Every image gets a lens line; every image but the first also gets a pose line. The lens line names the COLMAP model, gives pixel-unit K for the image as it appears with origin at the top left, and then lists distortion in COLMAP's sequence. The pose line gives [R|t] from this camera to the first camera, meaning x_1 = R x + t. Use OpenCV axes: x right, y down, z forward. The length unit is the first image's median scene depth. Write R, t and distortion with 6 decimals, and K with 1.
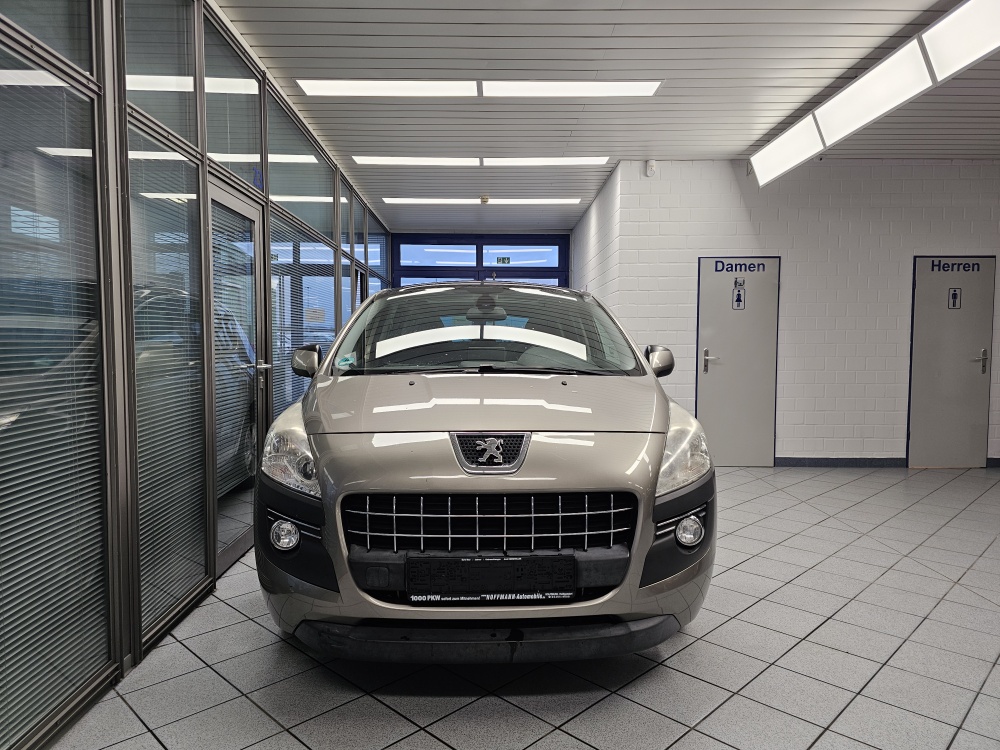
lens RADIAL K [[703.4, 0, 497.3], [0, 703.4, 373.7], [0, 0, 1]] dist [0.010402, -0.044468]
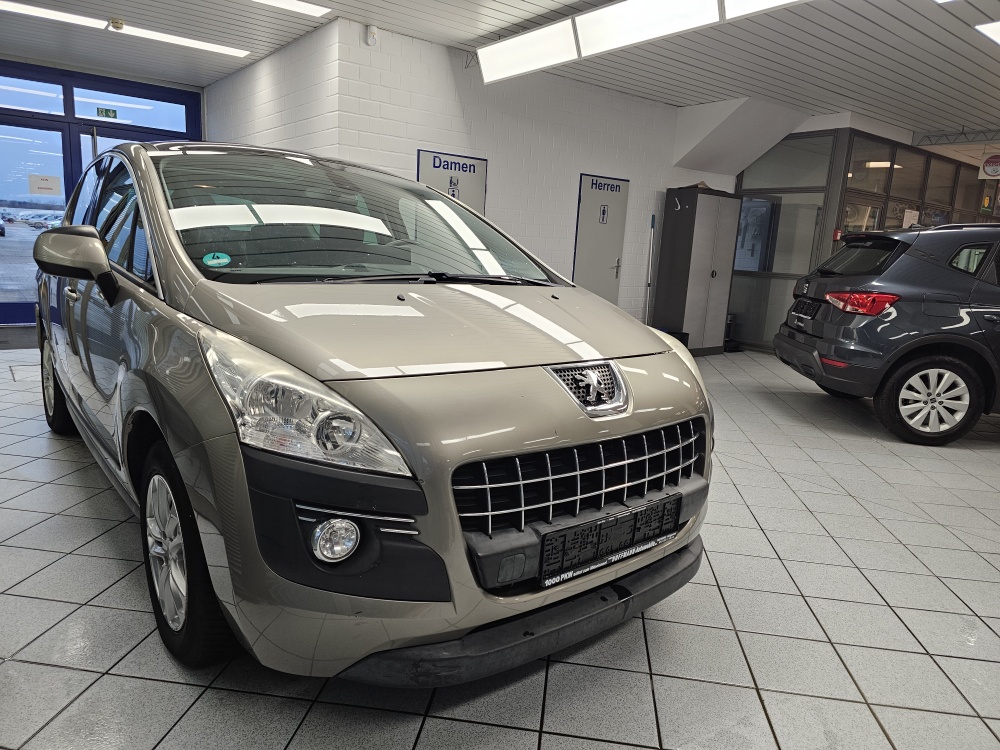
lens RADIAL K [[686.7, 0, 505.6], [0, 686.7, 380.0], [0, 0, 1]] dist [0.044130, -0.044196]
pose [[0.776412, -0.076897, 0.625517, -0.226703], [-0.027584, 0.987431, 0.155627, -0.007376], [-0.629622, -0.138085, 0.764532, 0.175556]]
